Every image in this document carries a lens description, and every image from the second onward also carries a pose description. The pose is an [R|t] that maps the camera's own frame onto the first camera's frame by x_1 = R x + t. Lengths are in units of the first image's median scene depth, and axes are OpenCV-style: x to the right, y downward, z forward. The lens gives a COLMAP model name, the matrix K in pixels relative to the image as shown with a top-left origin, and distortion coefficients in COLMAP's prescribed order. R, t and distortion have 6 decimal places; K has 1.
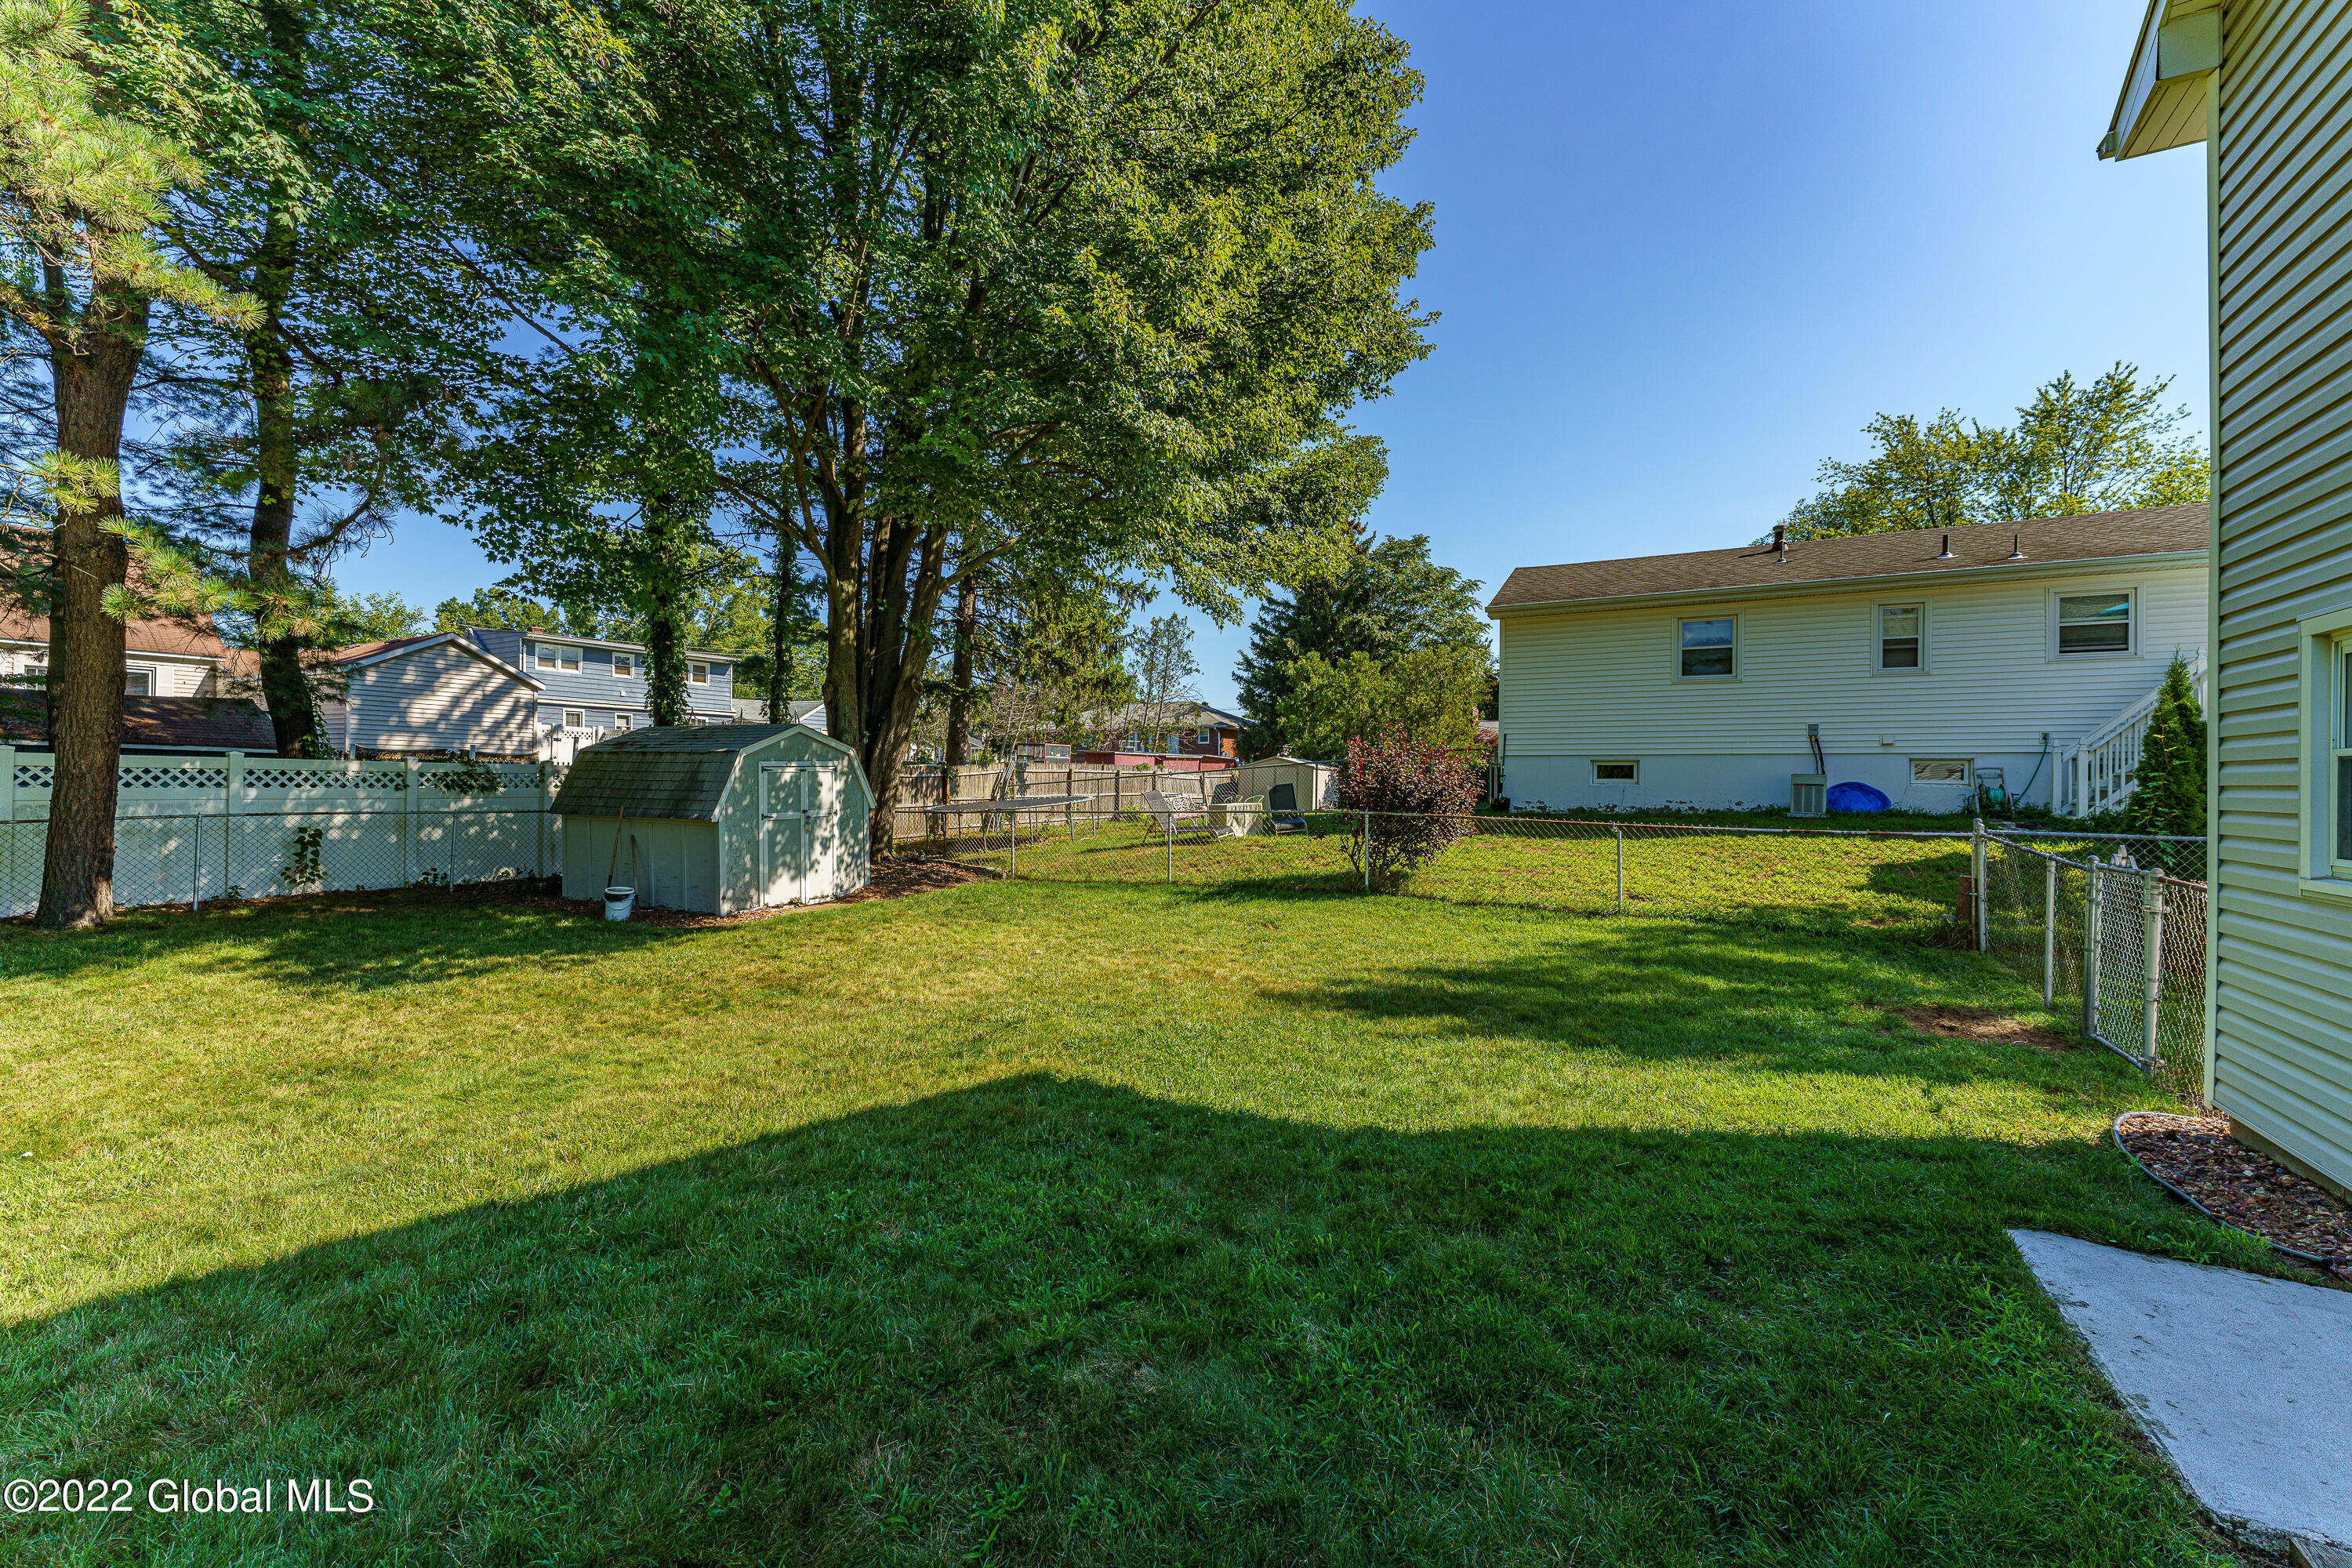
lens RADIAL K [[937.0, 0, 1173.3], [0, 937.0, 777.1], [0, 0, 1]] dist [0.000160, 0.000241]
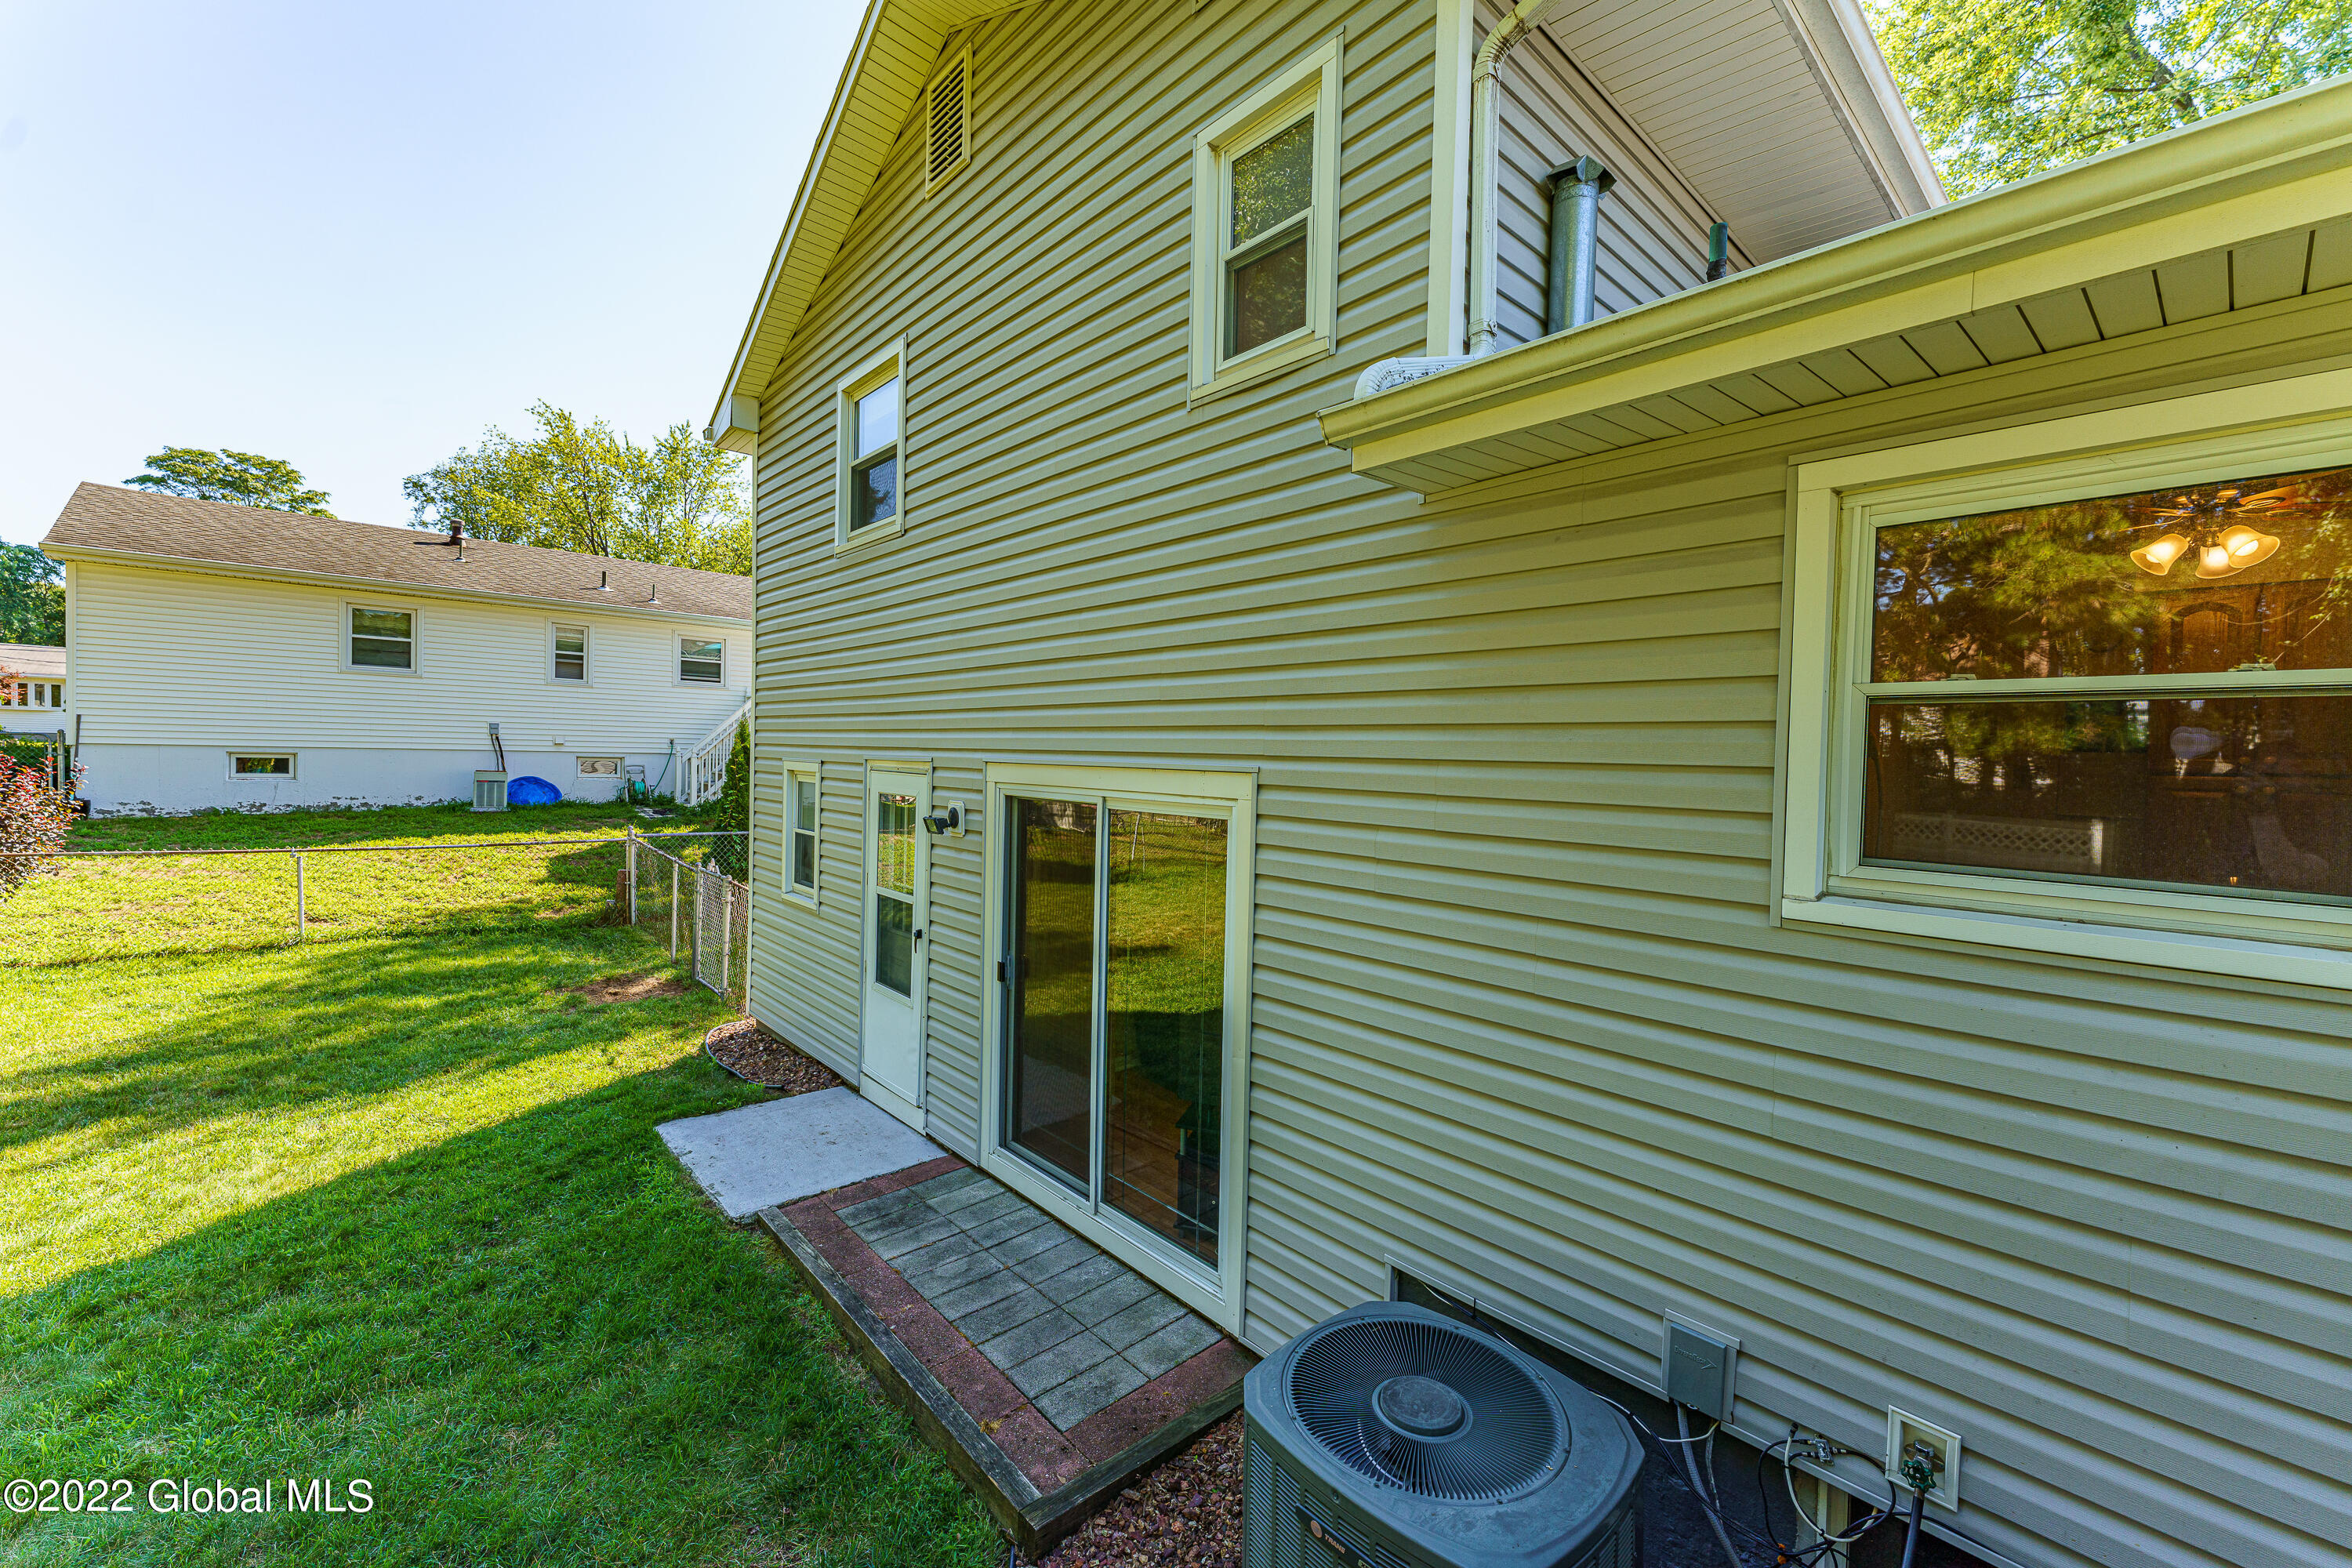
lens RADIAL K [[937.0, 0, 1173.3], [0, 937.0, 777.1], [0, 0, 1]] dist [0.000160, 0.000241]
pose [[0.322559, -0.024494, 0.946232, -0.219173], [-0.026647, 0.999034, 0.034945, -0.128924], [-0.946174, -0.036486, 0.321595, -0.227232]]
